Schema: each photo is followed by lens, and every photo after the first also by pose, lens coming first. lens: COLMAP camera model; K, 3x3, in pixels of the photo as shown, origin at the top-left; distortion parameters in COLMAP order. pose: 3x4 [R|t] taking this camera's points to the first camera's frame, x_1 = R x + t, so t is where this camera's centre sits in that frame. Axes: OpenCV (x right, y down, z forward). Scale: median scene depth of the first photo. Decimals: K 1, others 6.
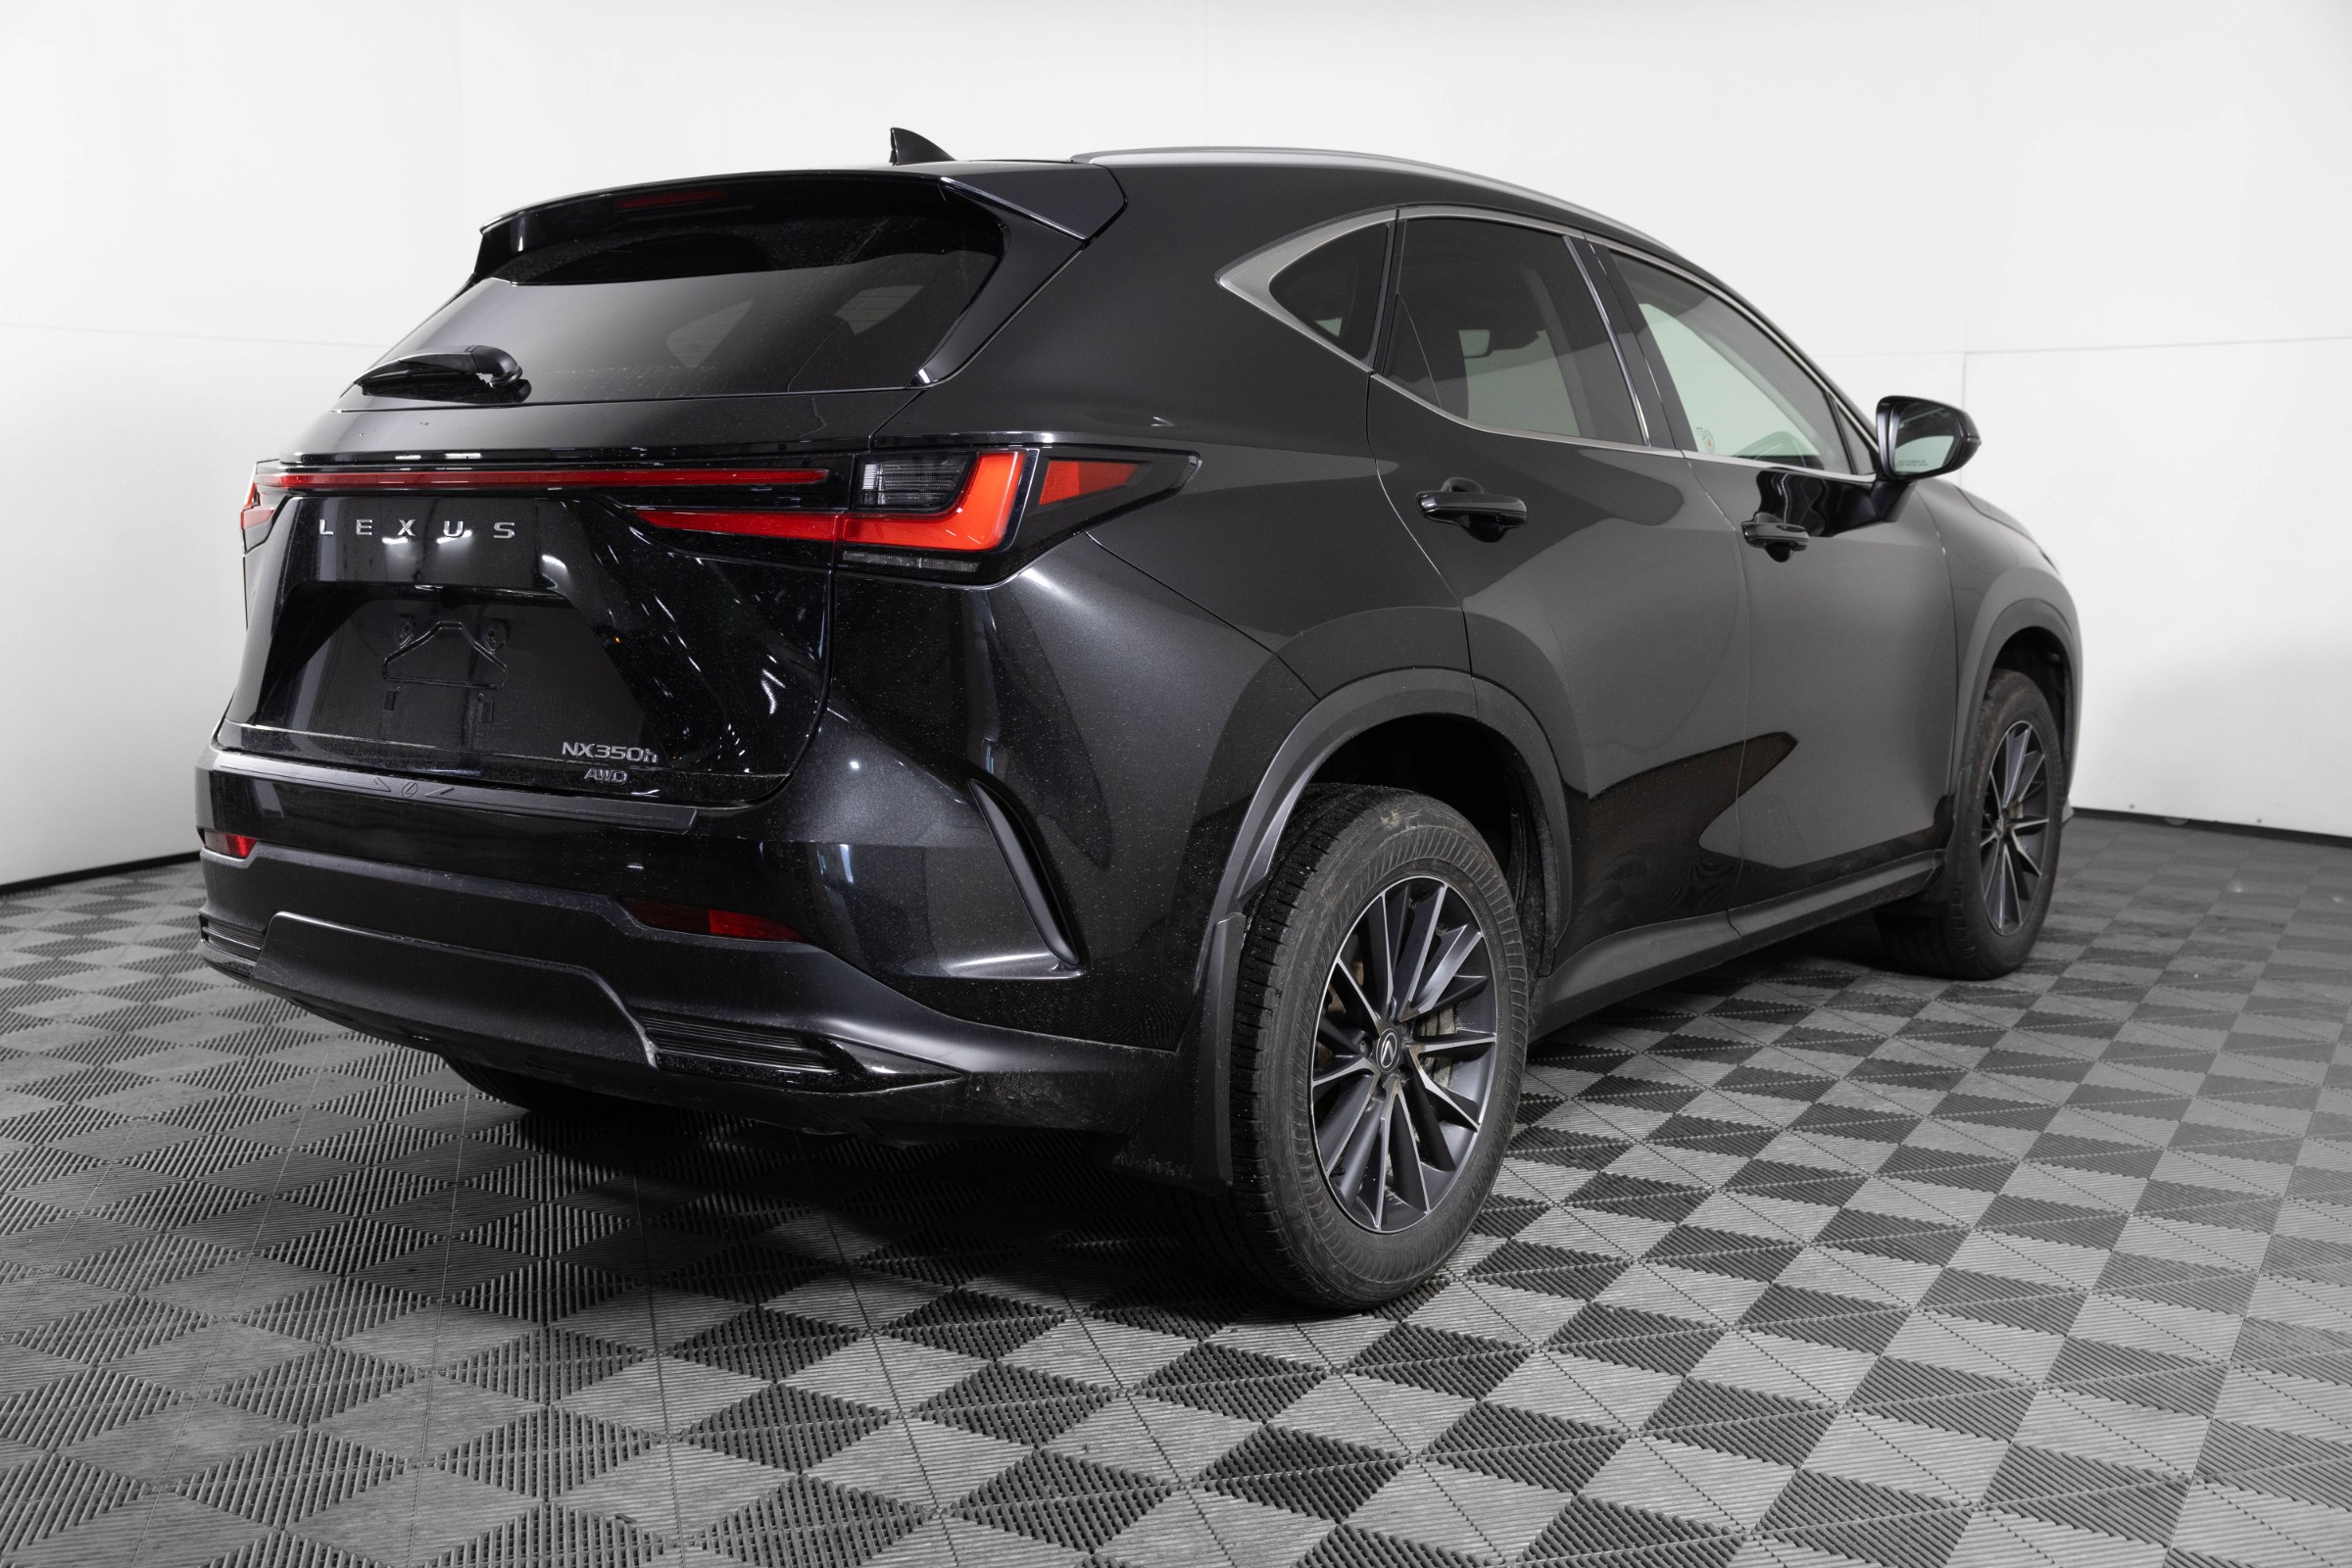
lens RADIAL K [[2316.4, 0, 1176.0], [0, 2316.4, 784.0], [0, 0, 1]] dist [0.036705, -0.016477]
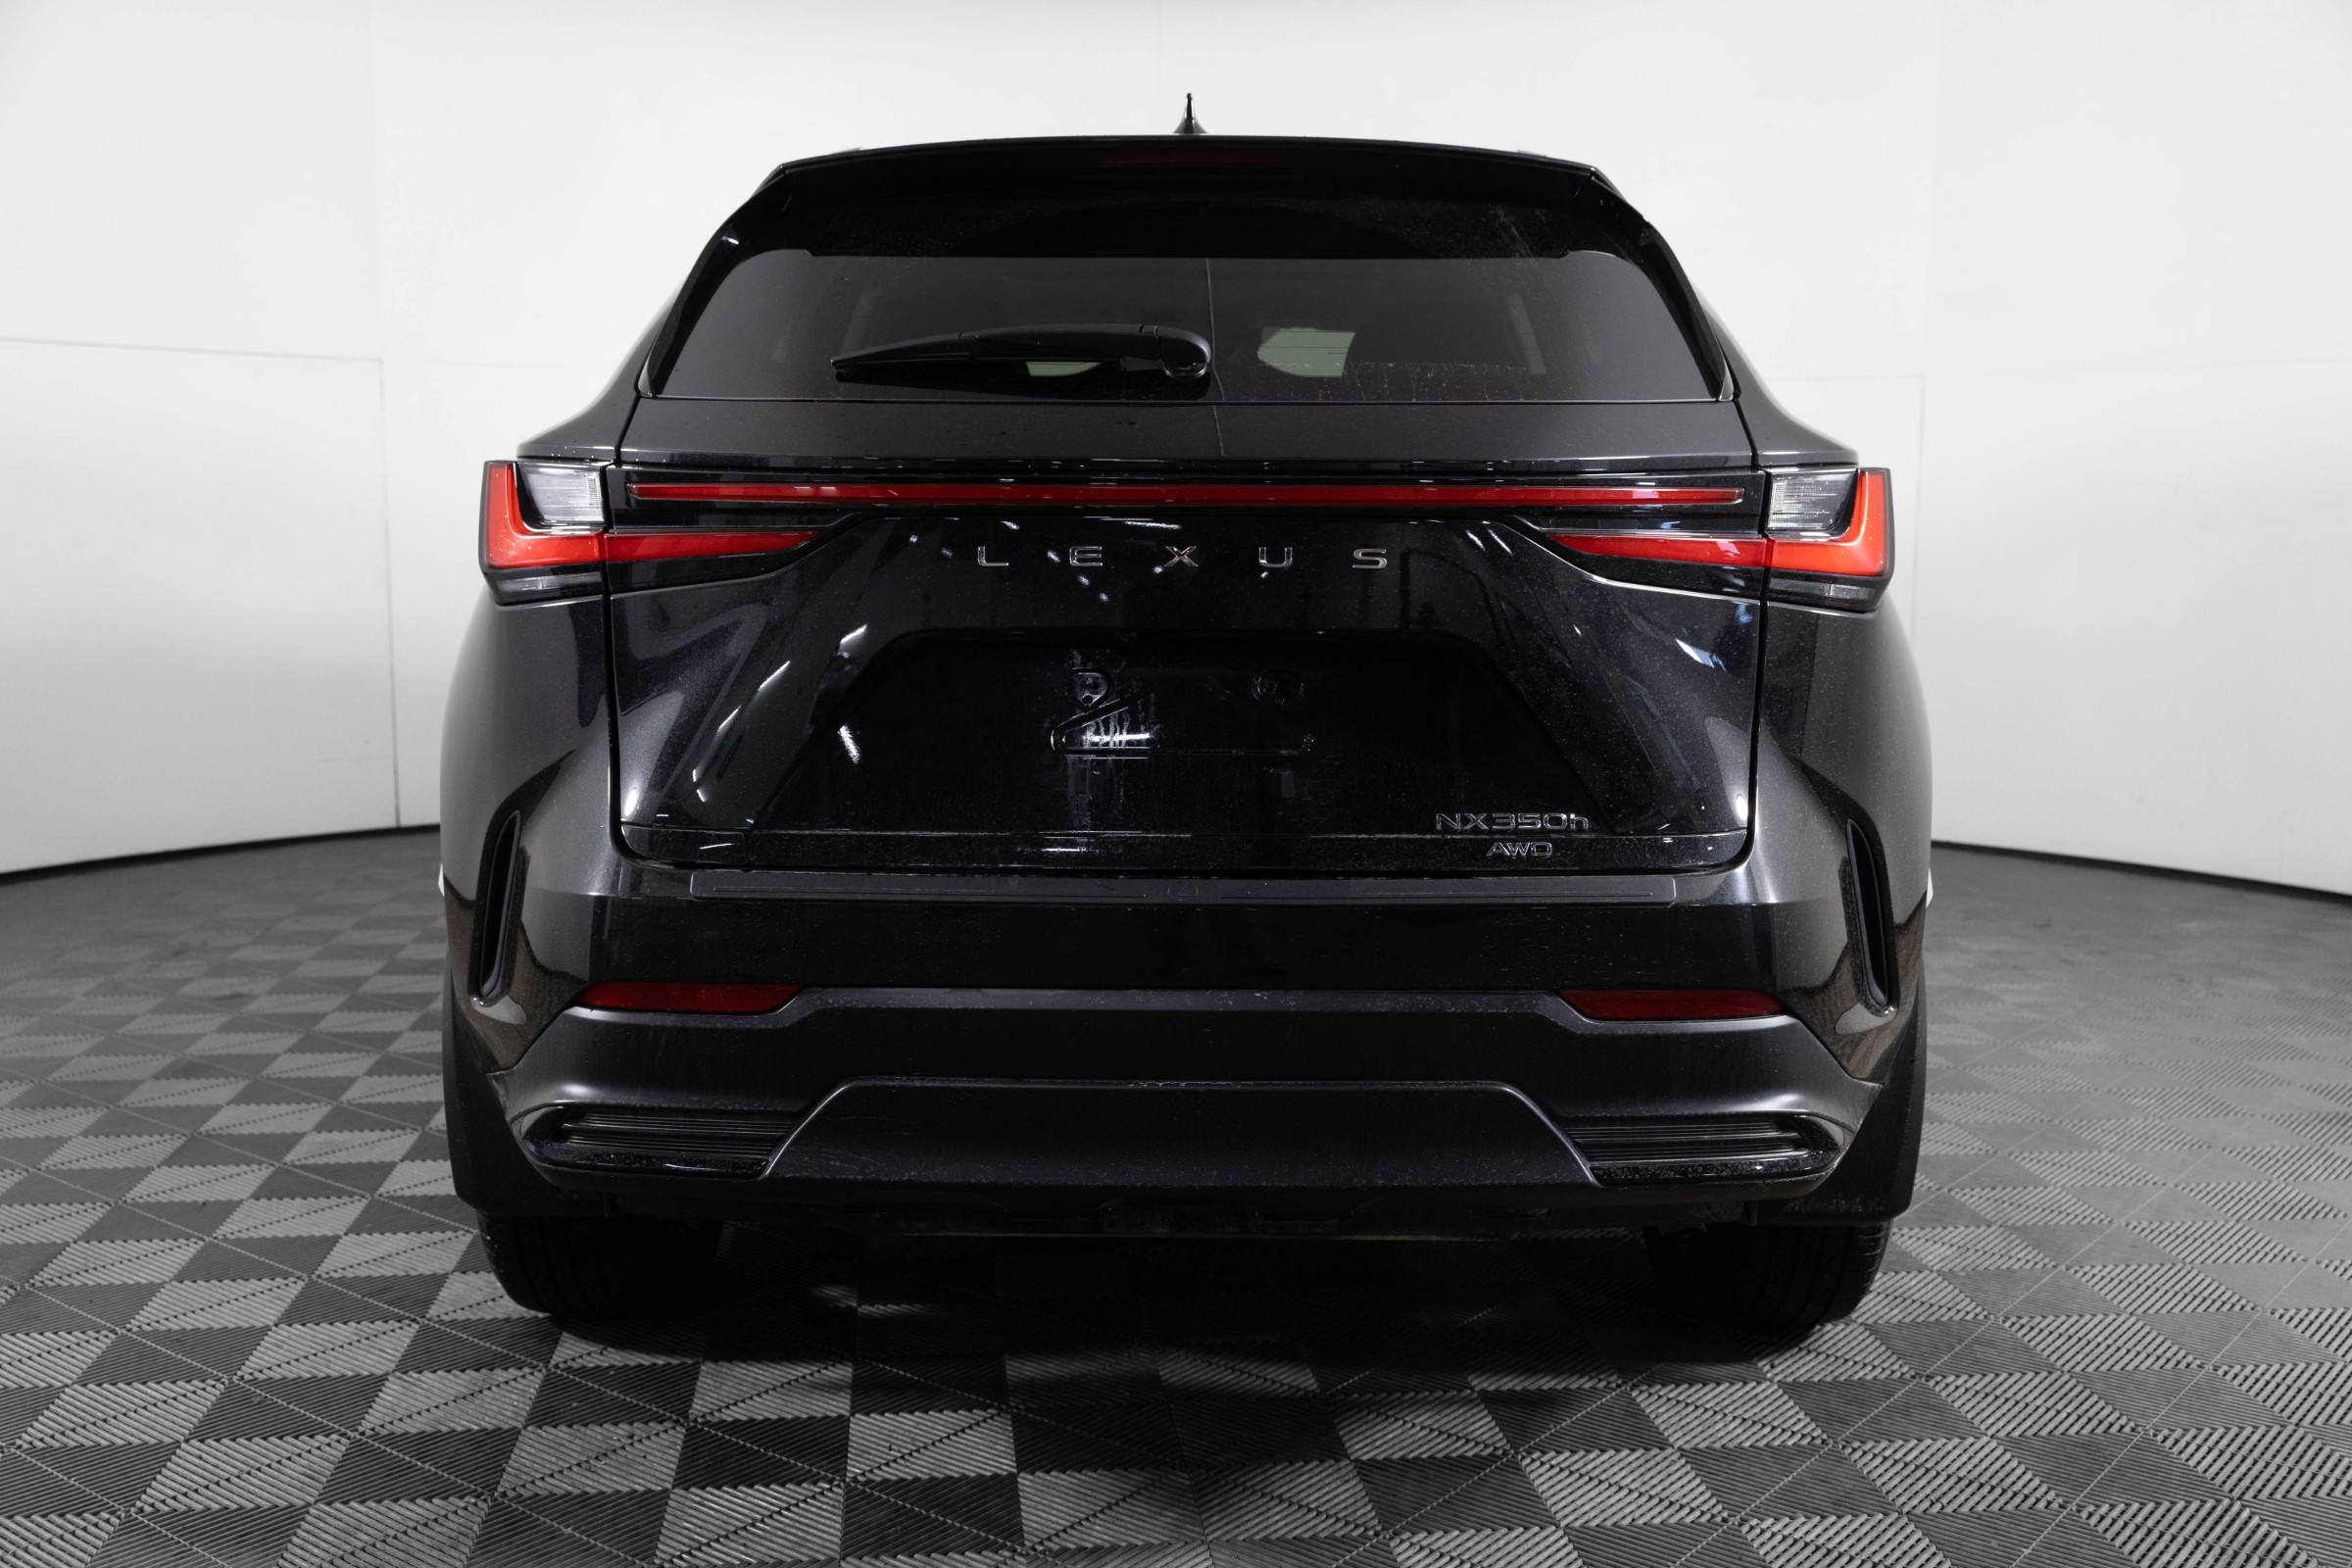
lens RADIAL K [[2316.4, 0, 1176.0], [0, 2316.4, 784.0], [0, 0, 1]] dist [0.036705, -0.016477]
pose [[0.806559, -0.071781, 0.586779, -0.833930], [0.066438, 0.997319, 0.030679, -0.060968], [-0.587408, 0.014240, 0.809166, 0.393481]]
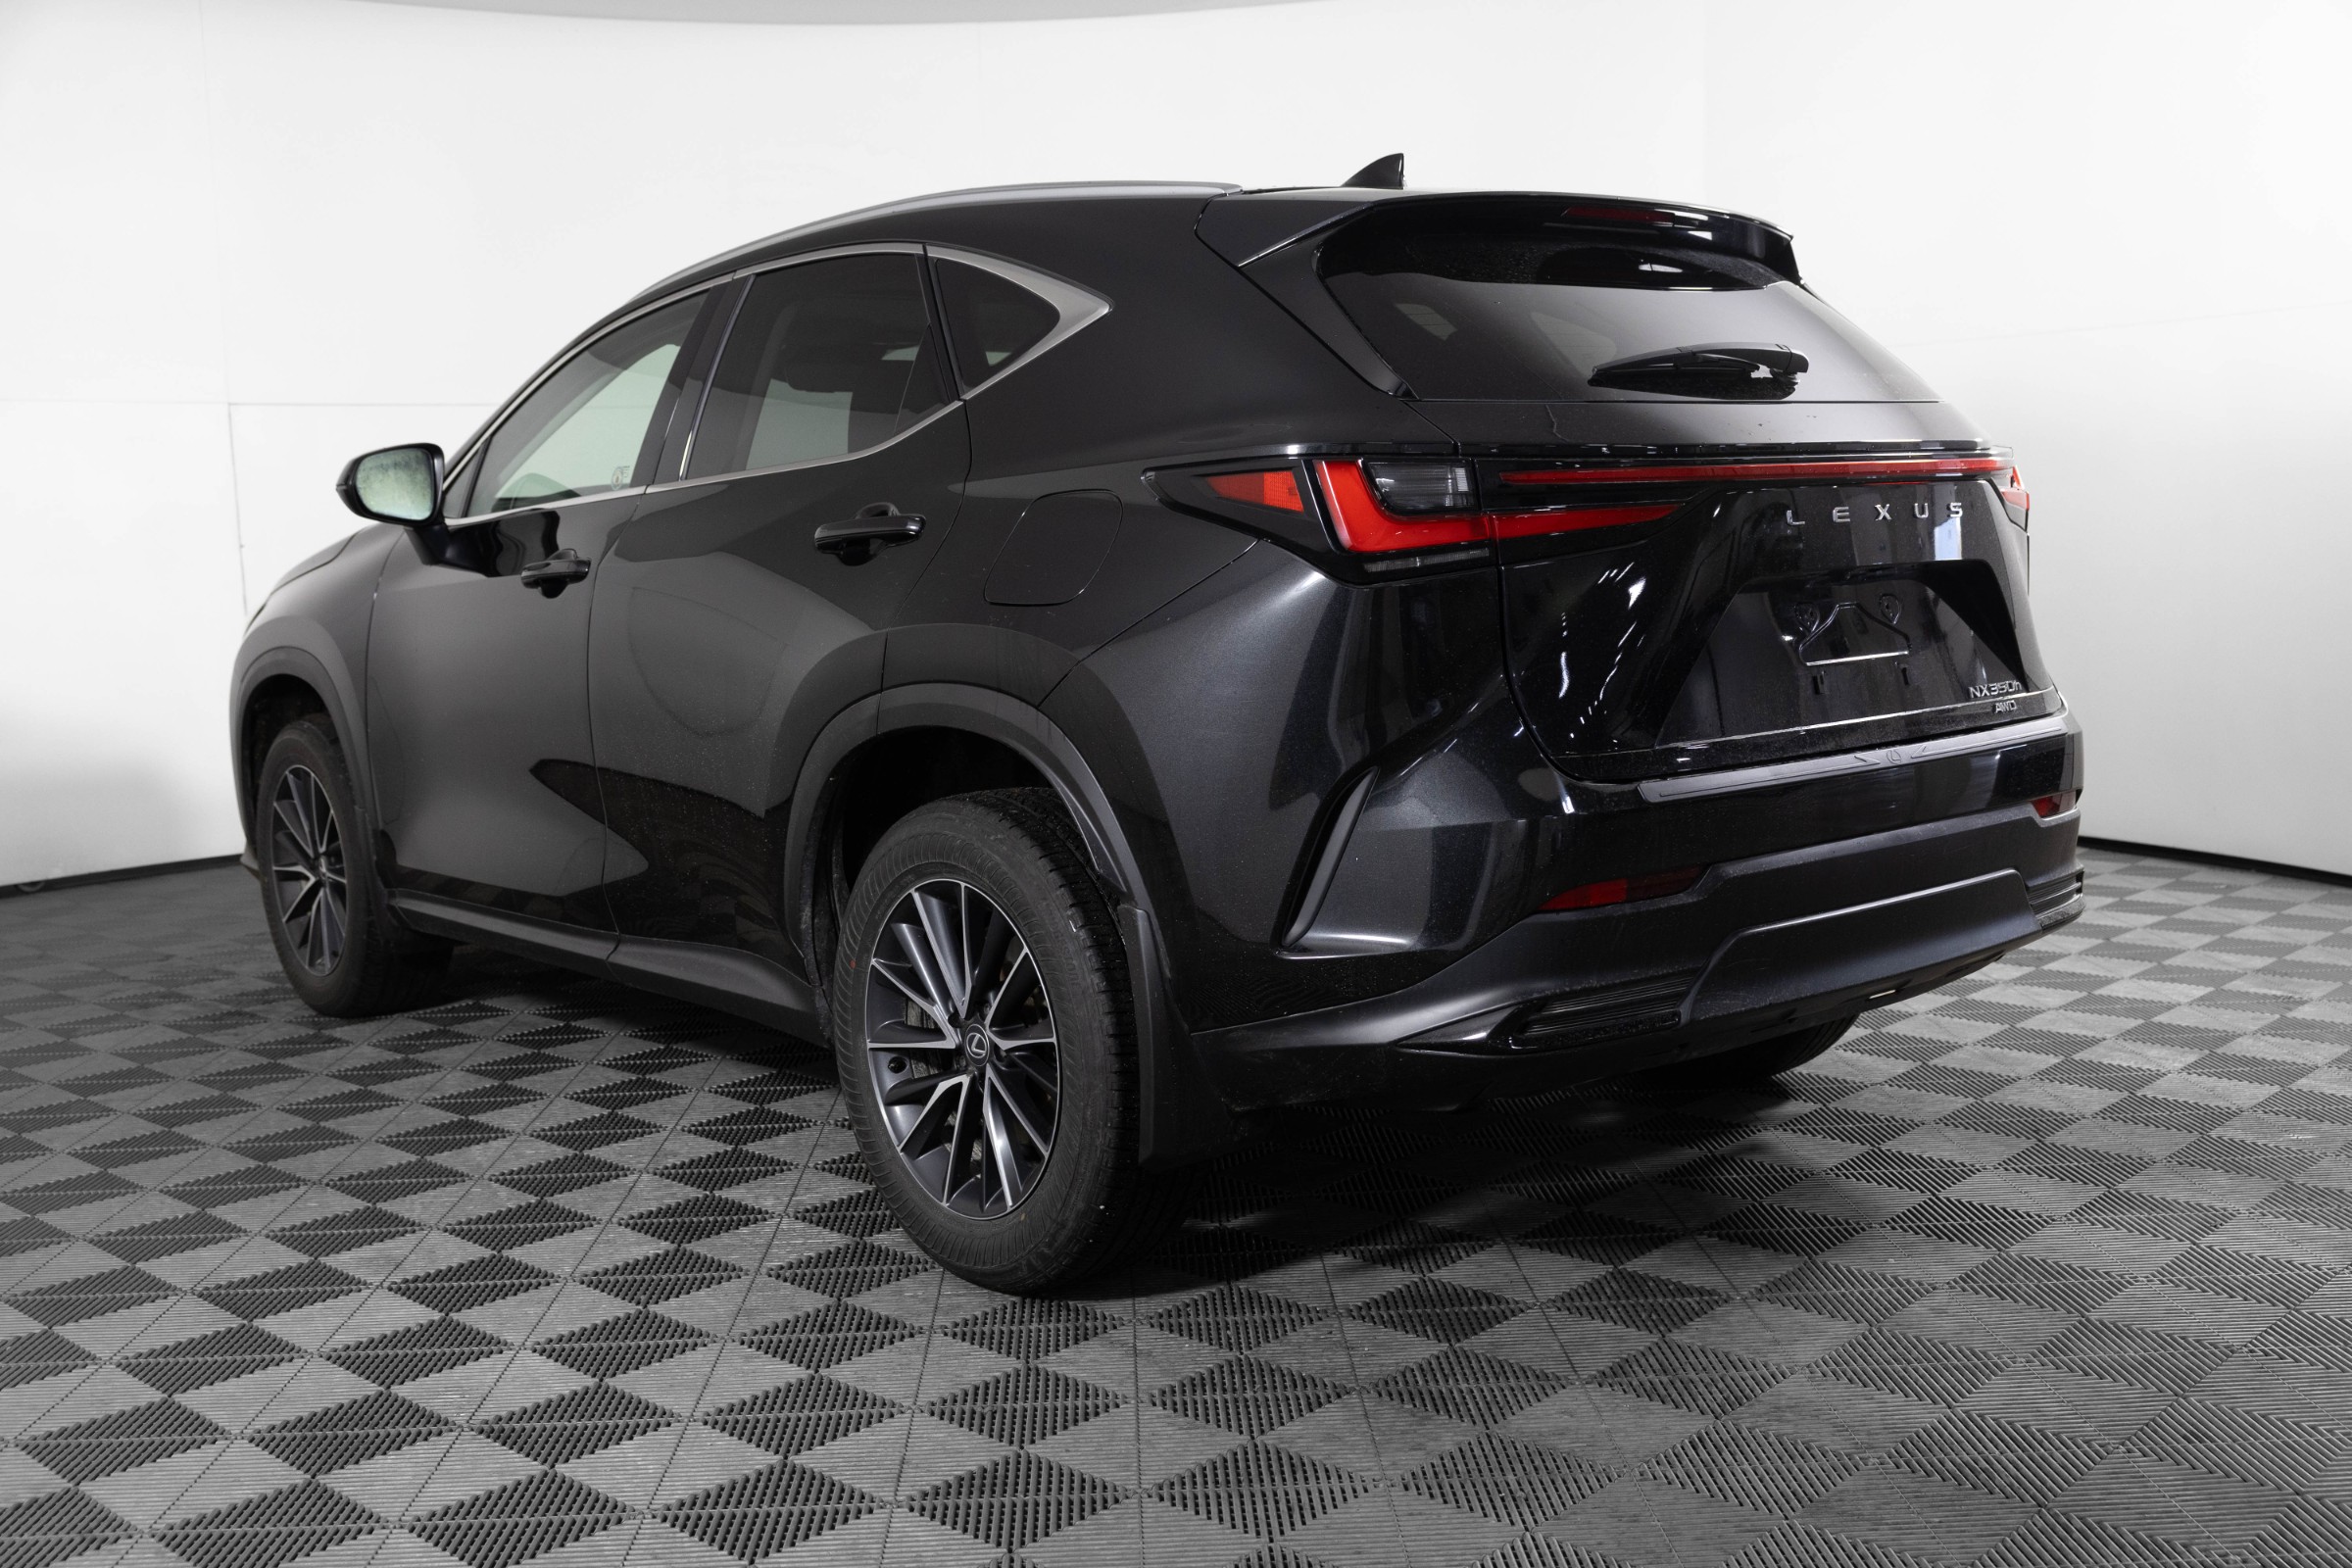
lens RADIAL K [[2339.1, 0, 1176.0], [0, 2339.1, 784.0], [0, 0, 1]] dist [0.090412, -0.001554]
pose [[0.230721, -0.129263, 0.964396, -1.518133], [0.146489, 0.984454, 0.096905, -0.143902], [-0.961930, 0.118915, 0.246070, 1.098219]]
